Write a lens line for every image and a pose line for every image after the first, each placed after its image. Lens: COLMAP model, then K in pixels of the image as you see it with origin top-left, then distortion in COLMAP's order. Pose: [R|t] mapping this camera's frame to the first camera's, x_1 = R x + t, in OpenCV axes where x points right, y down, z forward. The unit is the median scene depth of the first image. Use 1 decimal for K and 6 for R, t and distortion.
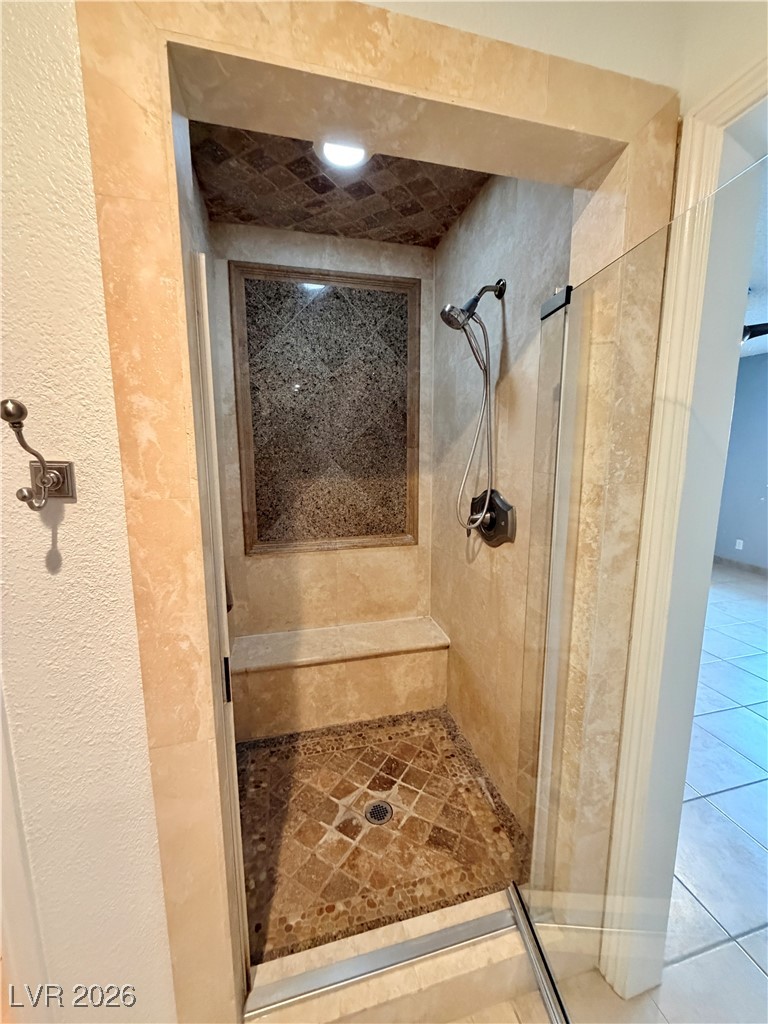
lens RADIAL K [[407.7, 0, 384.3], [0, 407.7, 510.1], [0, 0, 1]] dist [0.000515, 0.000163]
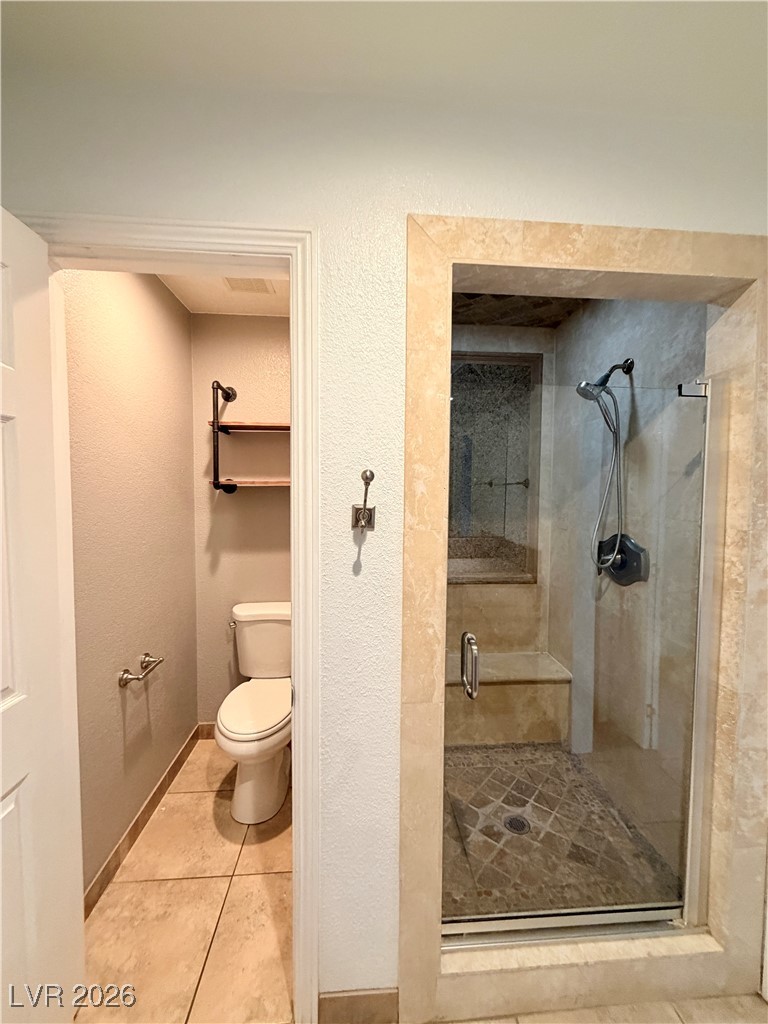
lens RADIAL K [[407.7, 0, 384.3], [0, 407.7, 510.1], [0, 0, 1]] dist [0.000515, 0.000163]
pose [[0.983825, 0.019488, -0.178069, -0.218606], [-0.038658, 0.993738, -0.104833, 0.032820], [0.174911, 0.110021, 0.978418, -0.274369]]
